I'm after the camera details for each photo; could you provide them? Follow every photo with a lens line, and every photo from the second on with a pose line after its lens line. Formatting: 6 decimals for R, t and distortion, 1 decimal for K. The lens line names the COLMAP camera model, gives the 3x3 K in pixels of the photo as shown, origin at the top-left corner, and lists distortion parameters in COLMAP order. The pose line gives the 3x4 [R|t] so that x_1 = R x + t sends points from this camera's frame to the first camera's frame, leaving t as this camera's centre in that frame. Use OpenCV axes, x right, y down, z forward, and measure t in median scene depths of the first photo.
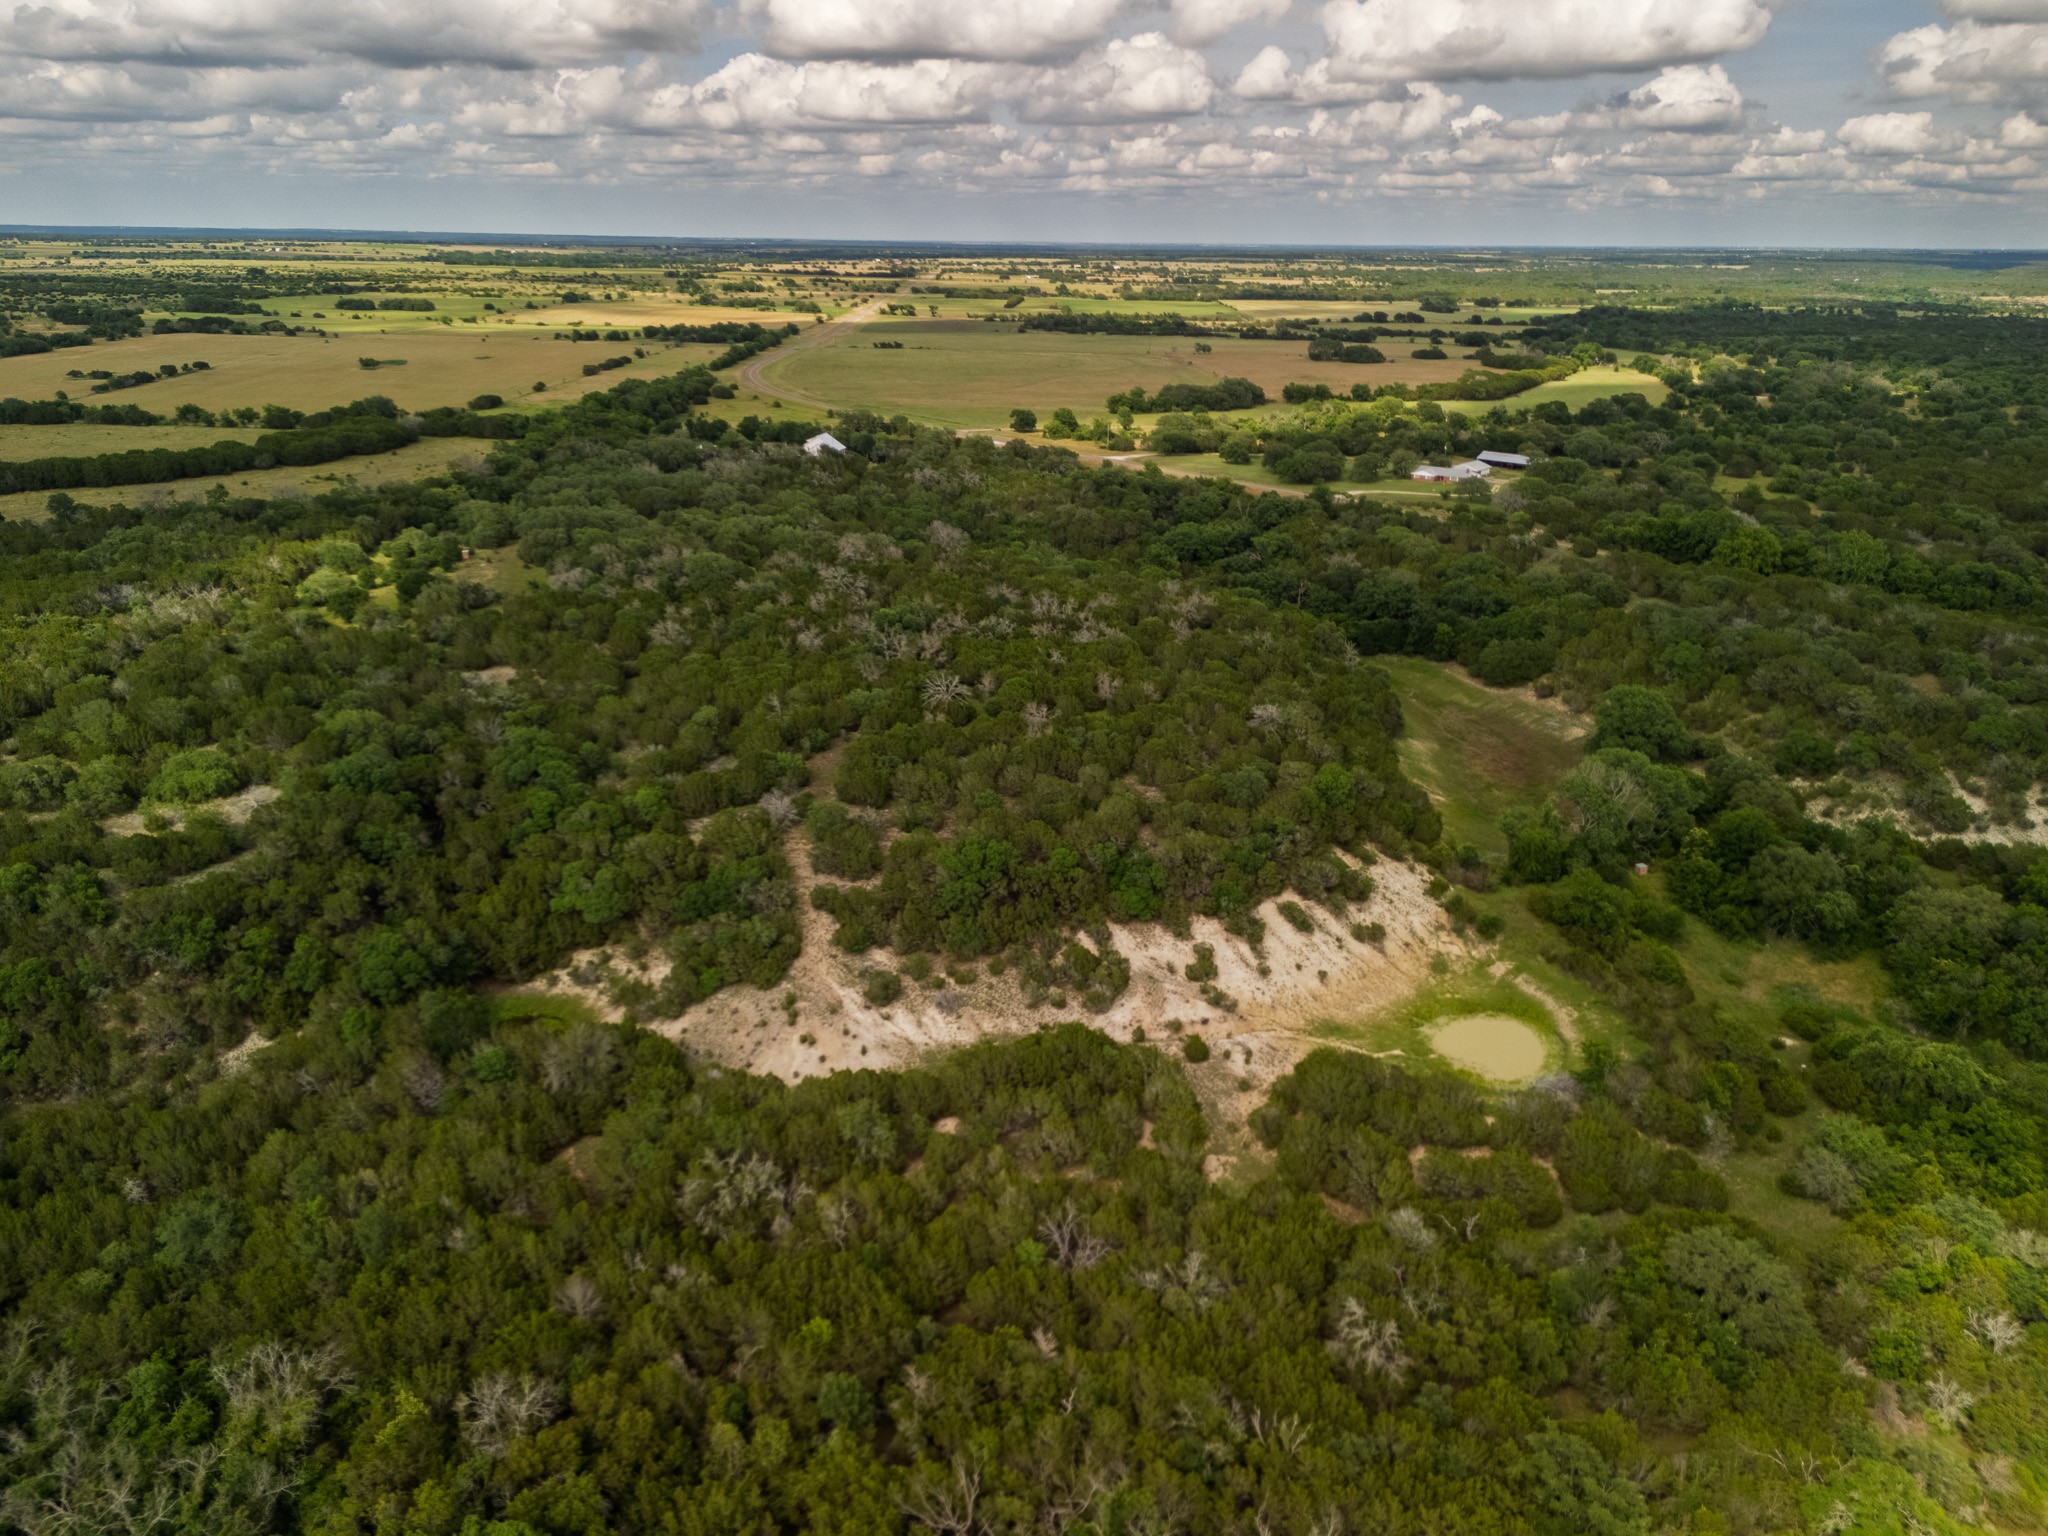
lens RADIAL K [[1510.1, 0, 1041.6], [0, 1510.1, 770.5], [0, 0, 1]] dist [0.068901, -0.070340]
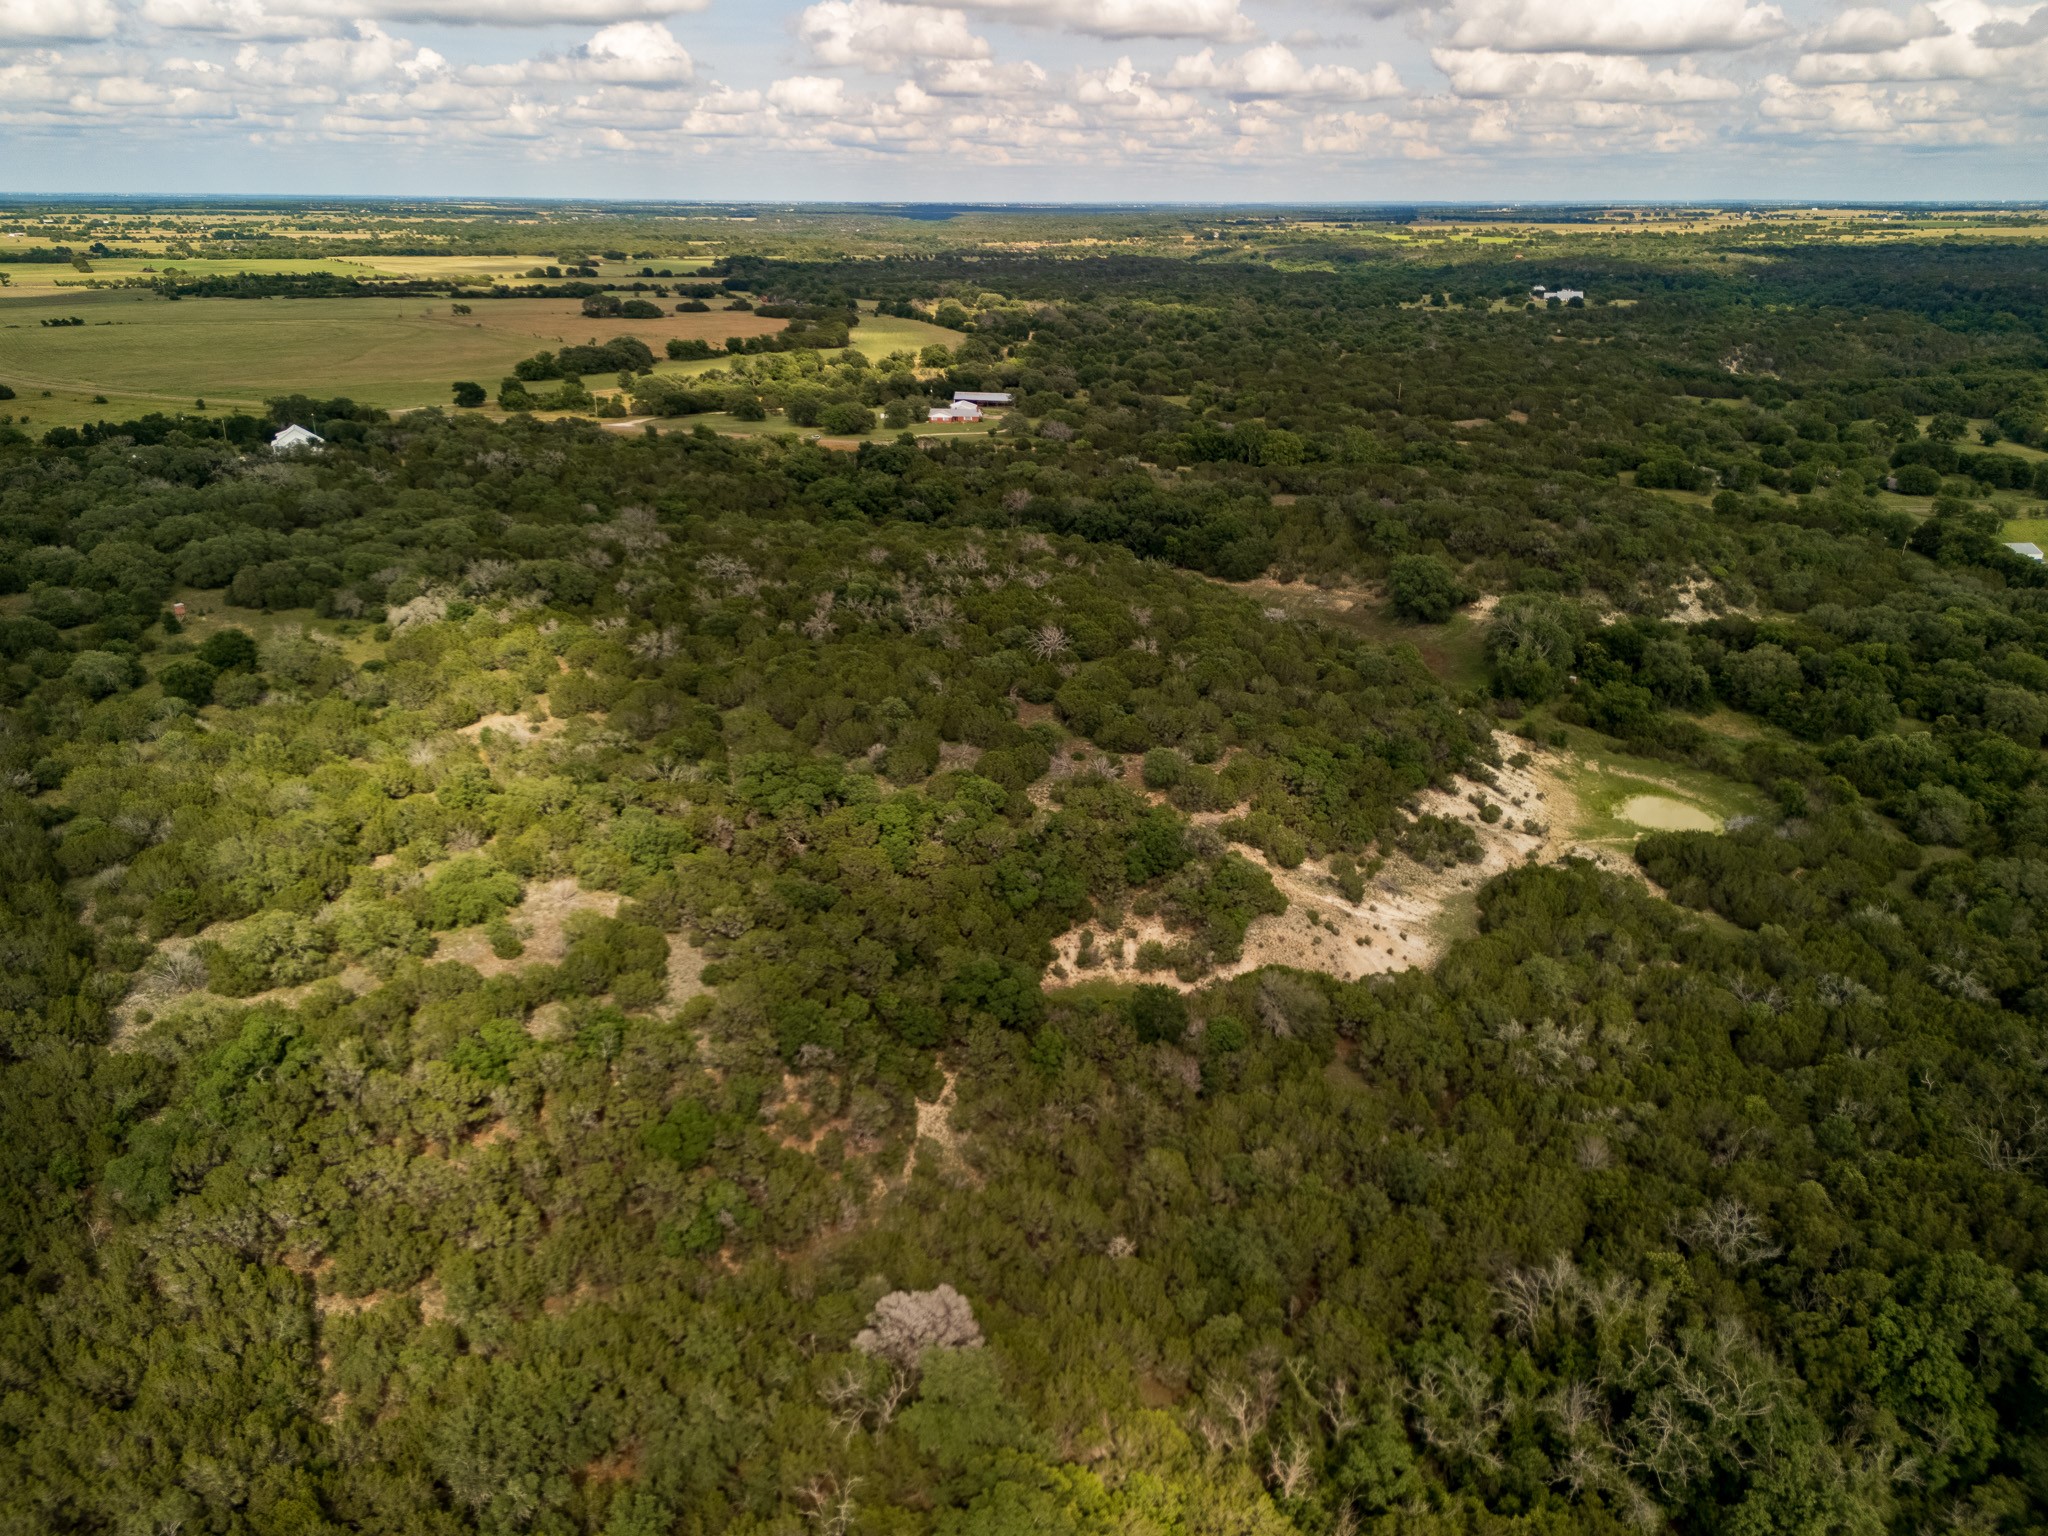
lens RADIAL K [[1510.1, 0, 1039.7], [0, 1510.1, 760.4], [0, 0, 1]] dist [0.068901, -0.070340]
pose [[0.807306, -0.209989, 0.551509, -0.239989], [0.197530, 0.976796, 0.082771, -0.022558], [-0.556092, 0.042118, 0.830053, 0.056774]]
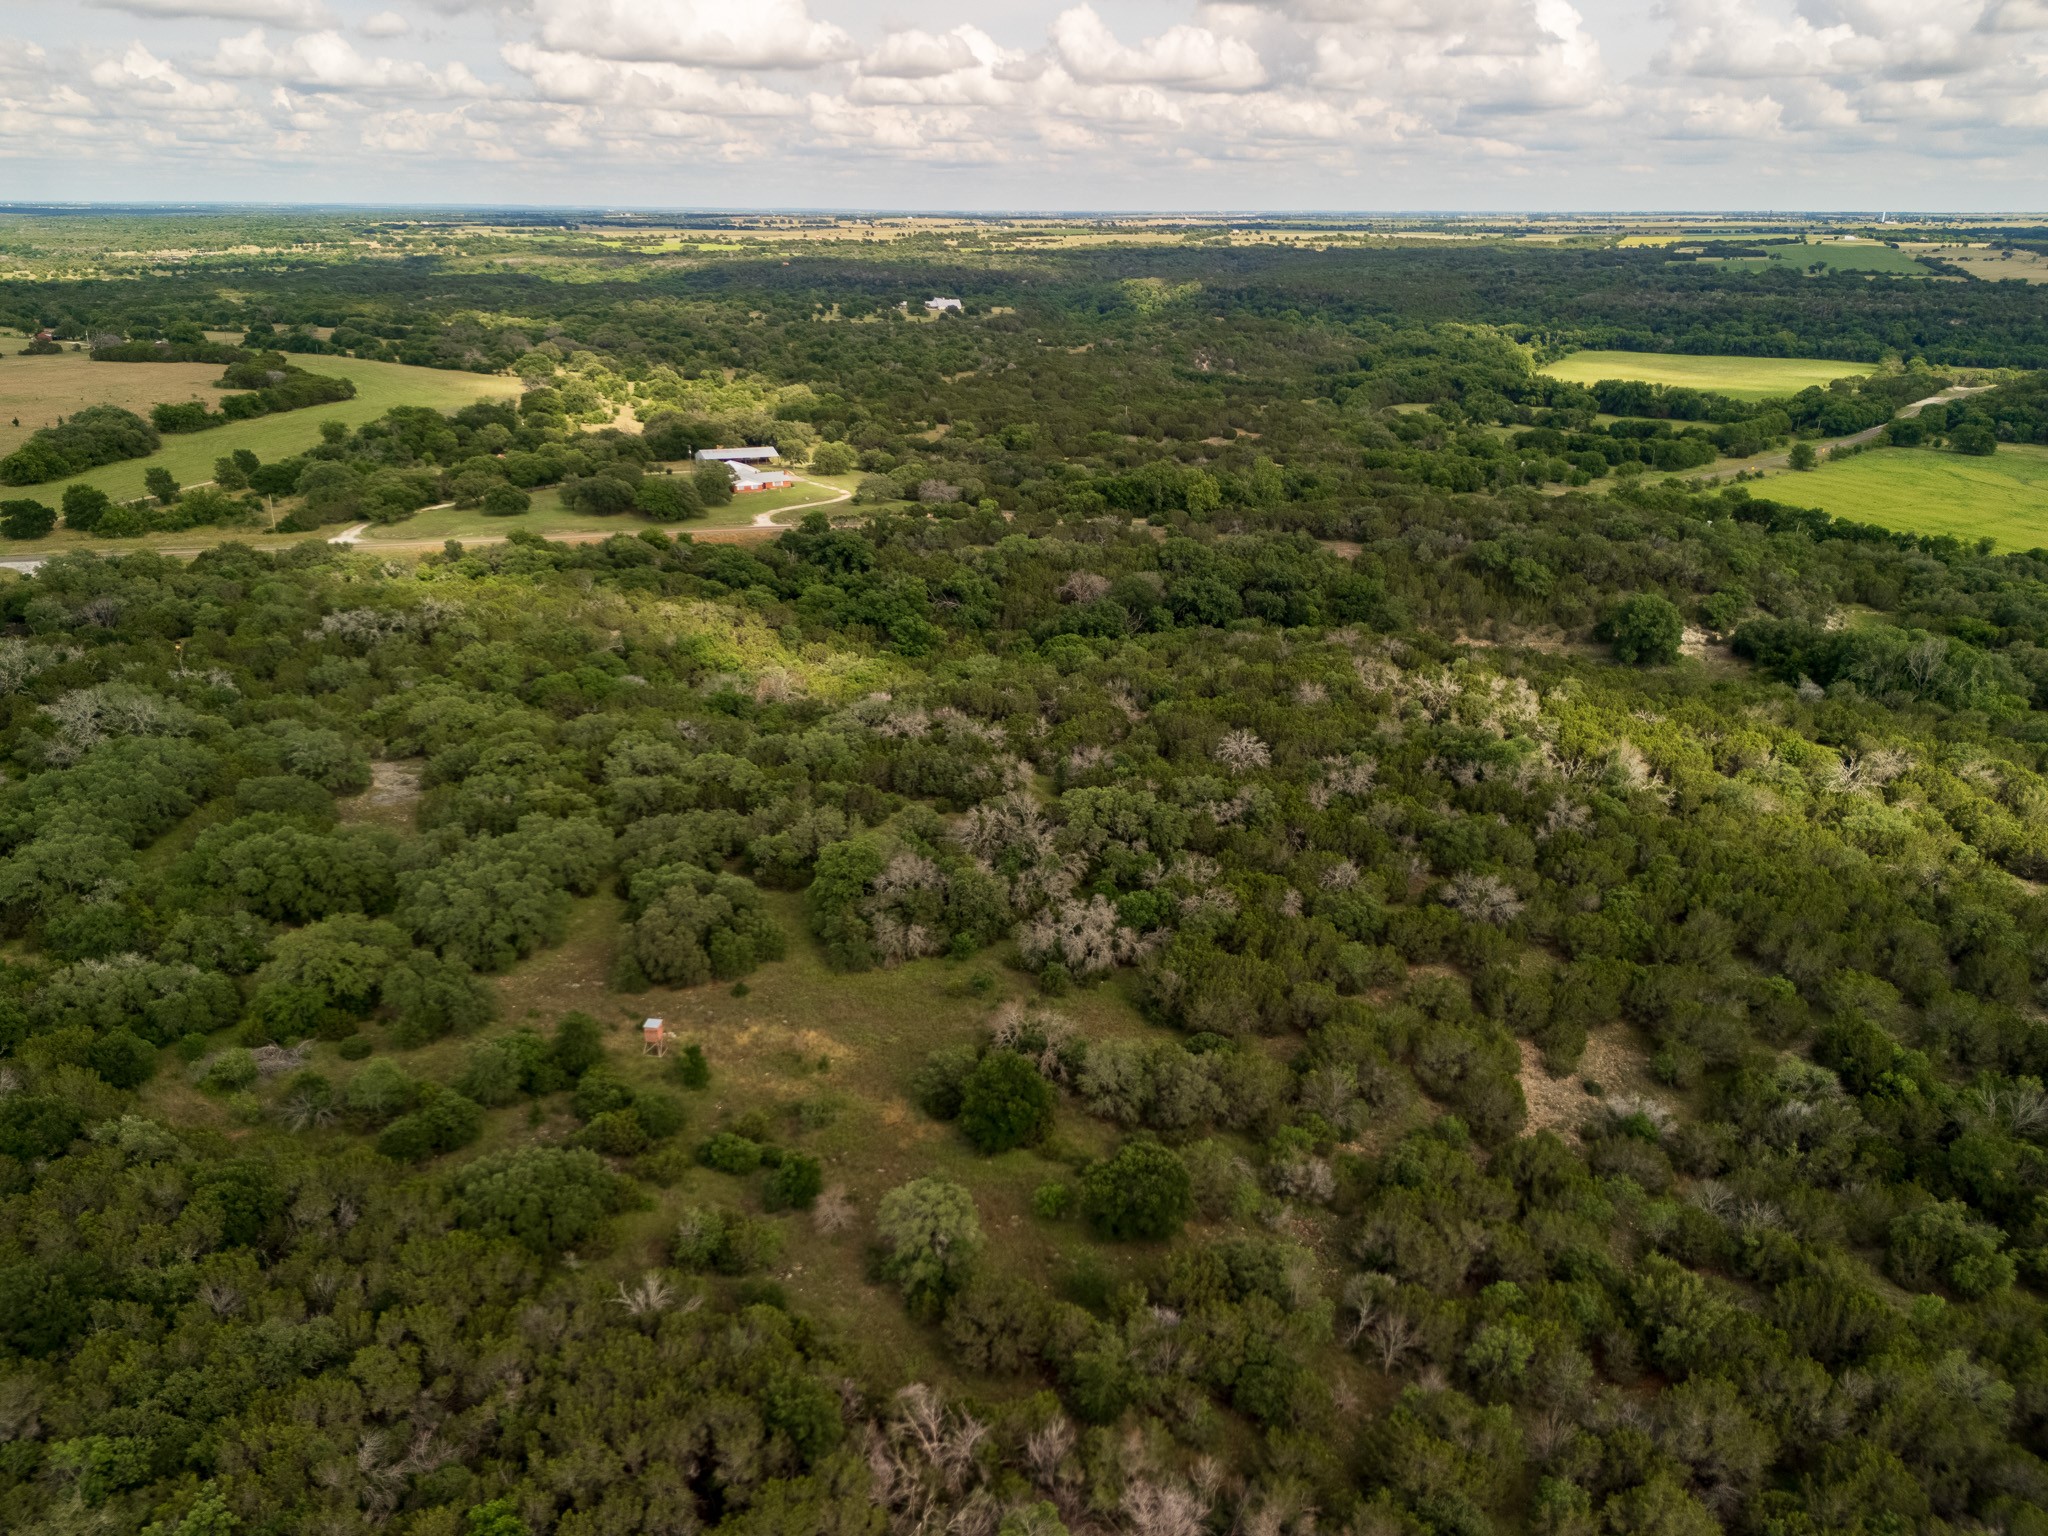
lens RADIAL K [[1510.1, 0, 1038.2], [0, 1510.1, 746.3], [0, 0, 1]] dist [0.068901, -0.070340]
pose [[0.366150, -0.317063, 0.874874, -0.326484], [0.303953, 0.929345, 0.209595, -0.120647], [-0.879515, 0.189178, 0.436652, 0.333432]]
